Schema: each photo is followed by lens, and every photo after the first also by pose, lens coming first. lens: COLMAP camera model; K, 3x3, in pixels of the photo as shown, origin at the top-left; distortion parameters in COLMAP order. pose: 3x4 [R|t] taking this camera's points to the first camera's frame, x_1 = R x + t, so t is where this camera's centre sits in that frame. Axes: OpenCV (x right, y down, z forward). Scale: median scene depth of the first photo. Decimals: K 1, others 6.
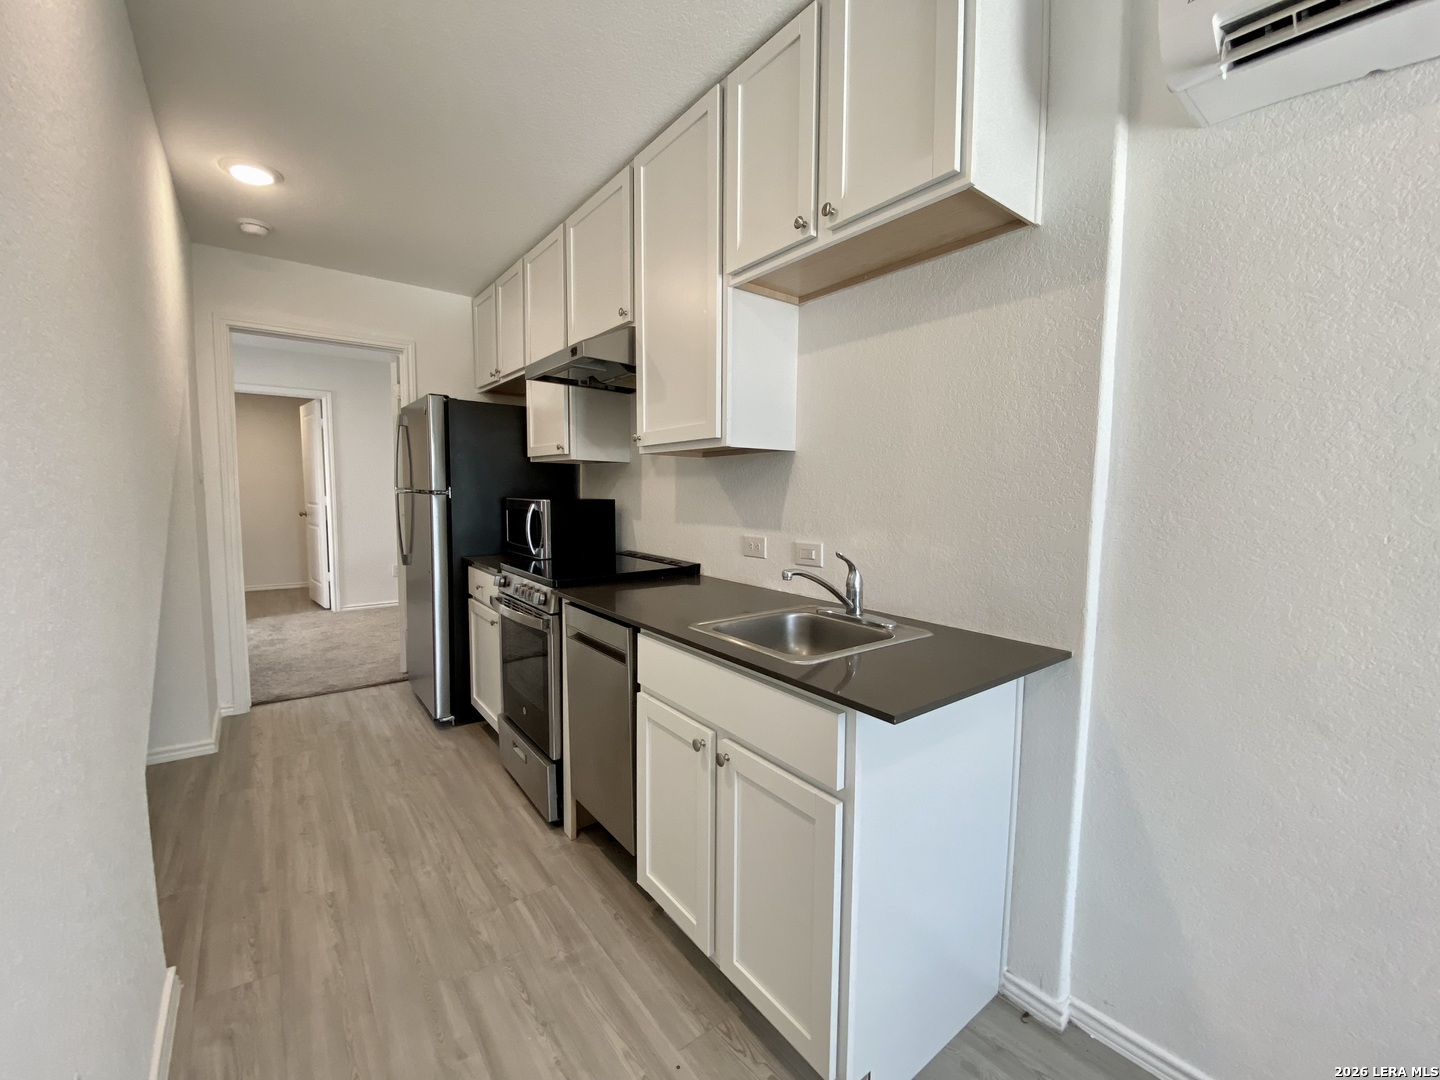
lens RADIAL K [[587.7, 0, 727.1], [0, 587.7, 540.5], [0, 0, 1]] dist [0.018003, -0.000335]
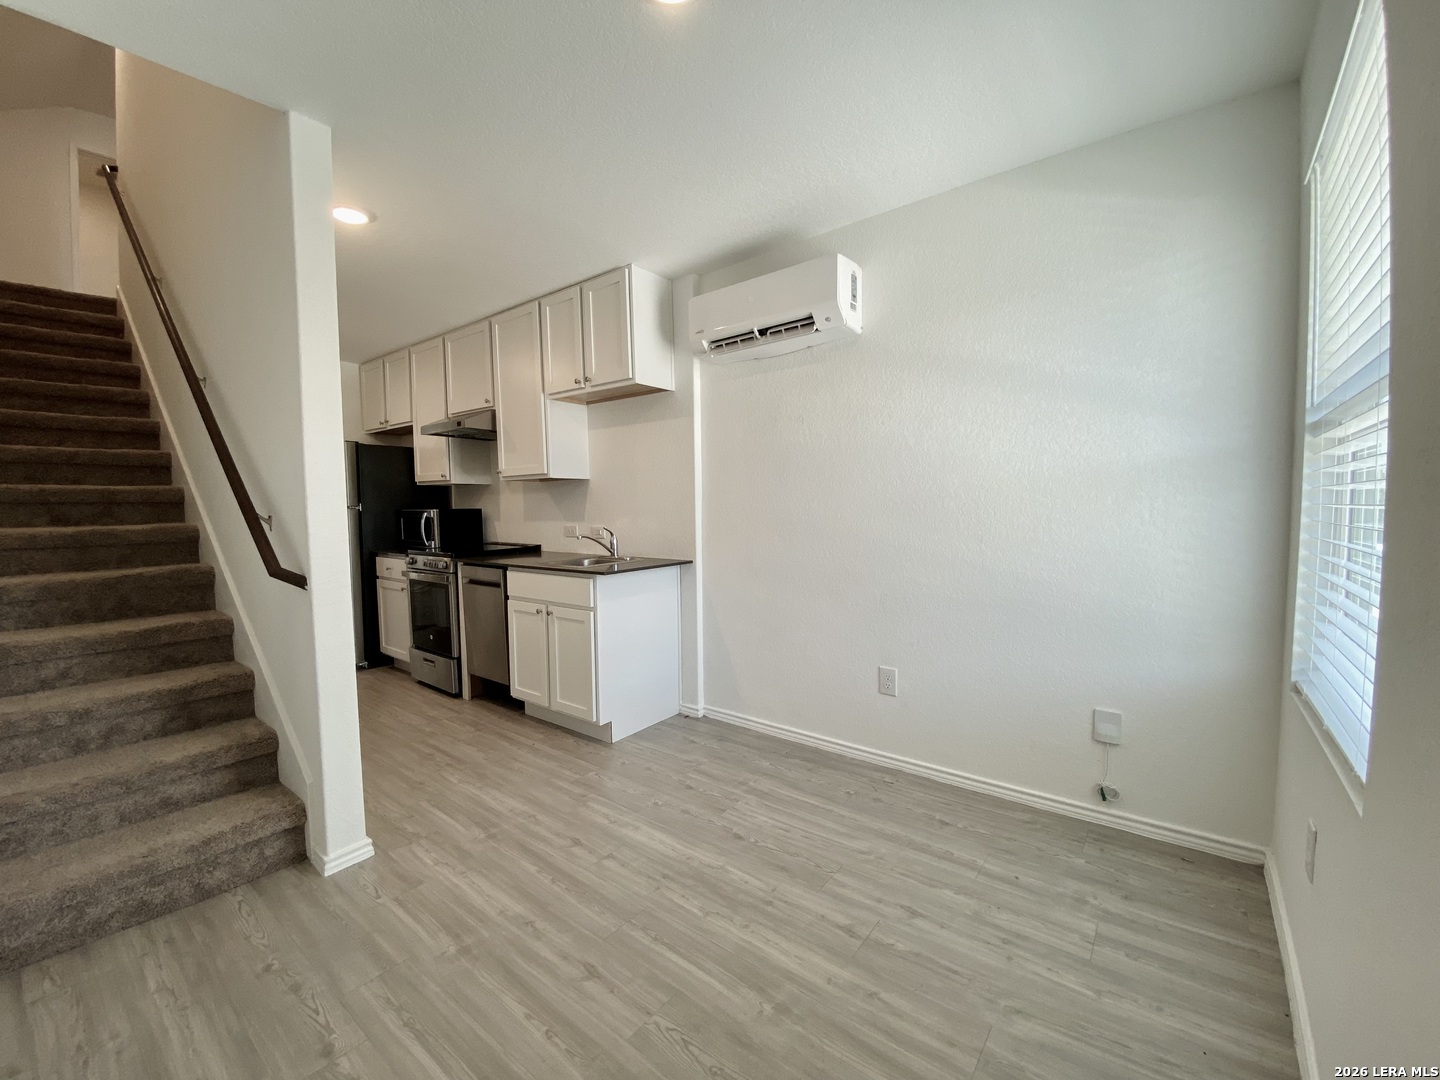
lens RADIAL K [[587.7, 0, 727.1], [0, 587.7, 540.5], [0, 0, 1]] dist [0.018003, -0.000335]
pose [[0.968811, -0.039900, 0.244567, 0.070436], [0.045358, 0.998831, -0.016721, 0.093200], [-0.243614, 0.027293, 0.969488, -0.888173]]
